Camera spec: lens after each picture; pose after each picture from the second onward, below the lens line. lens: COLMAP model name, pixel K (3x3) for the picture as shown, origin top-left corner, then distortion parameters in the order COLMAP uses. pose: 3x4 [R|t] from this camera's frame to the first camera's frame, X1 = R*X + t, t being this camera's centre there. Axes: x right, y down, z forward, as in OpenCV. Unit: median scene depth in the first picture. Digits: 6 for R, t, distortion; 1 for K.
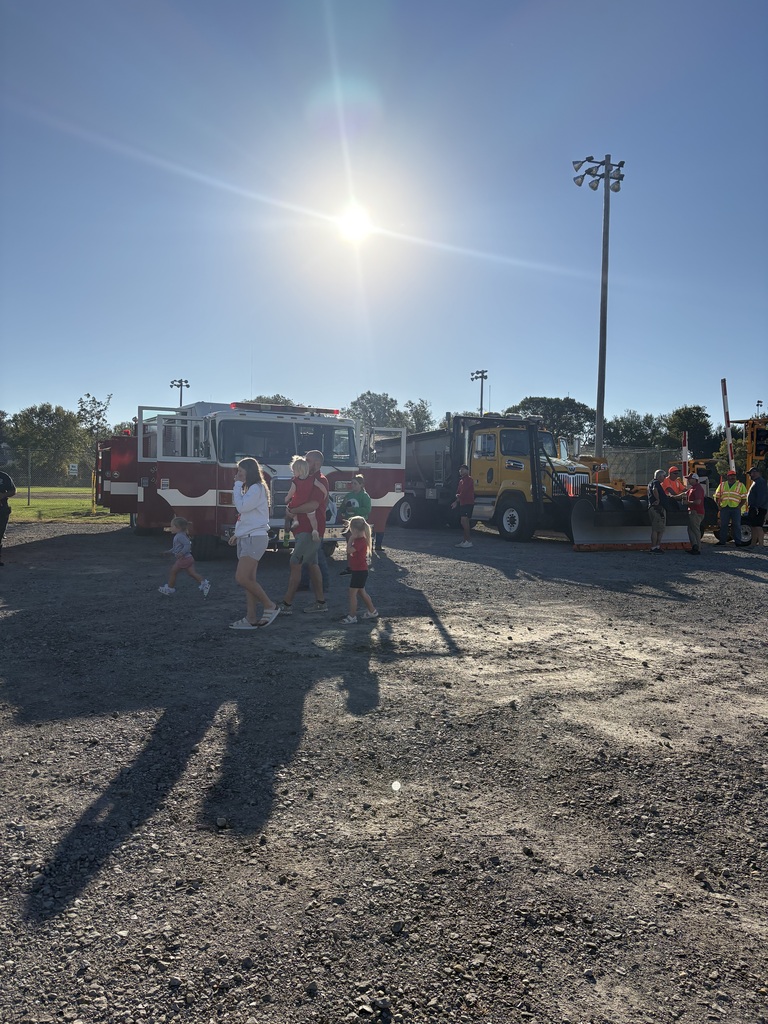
lens RADIAL K [[762.2, 0, 379.8], [0, 762.2, 514.2], [0, 0, 1]] dist [0.005917, 0.001480]
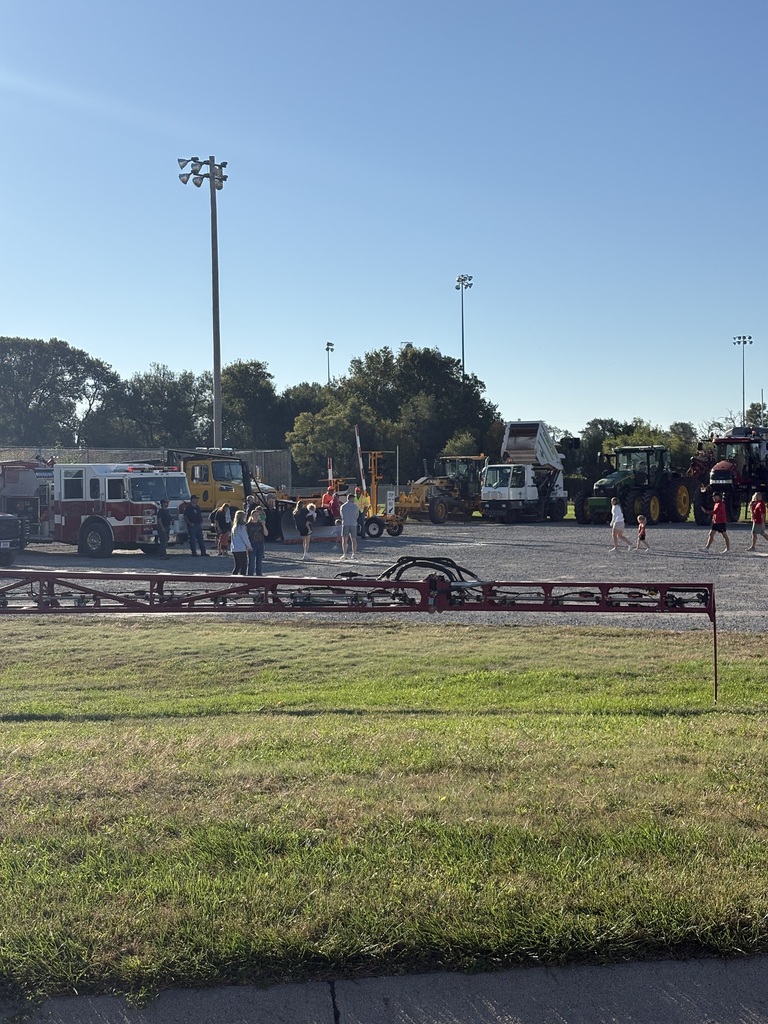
lens RADIAL K [[1552.0, 0, 384.1], [0, 1552.0, 511.2], [0, 0, 1]] dist [0.006311, 0.000000]
pose [[0.875495, -0.044895, 0.481137, -0.474279], [0.050689, 0.998714, 0.000956, -0.005536], [-0.480561, 0.023551, 0.876645, -0.820575]]
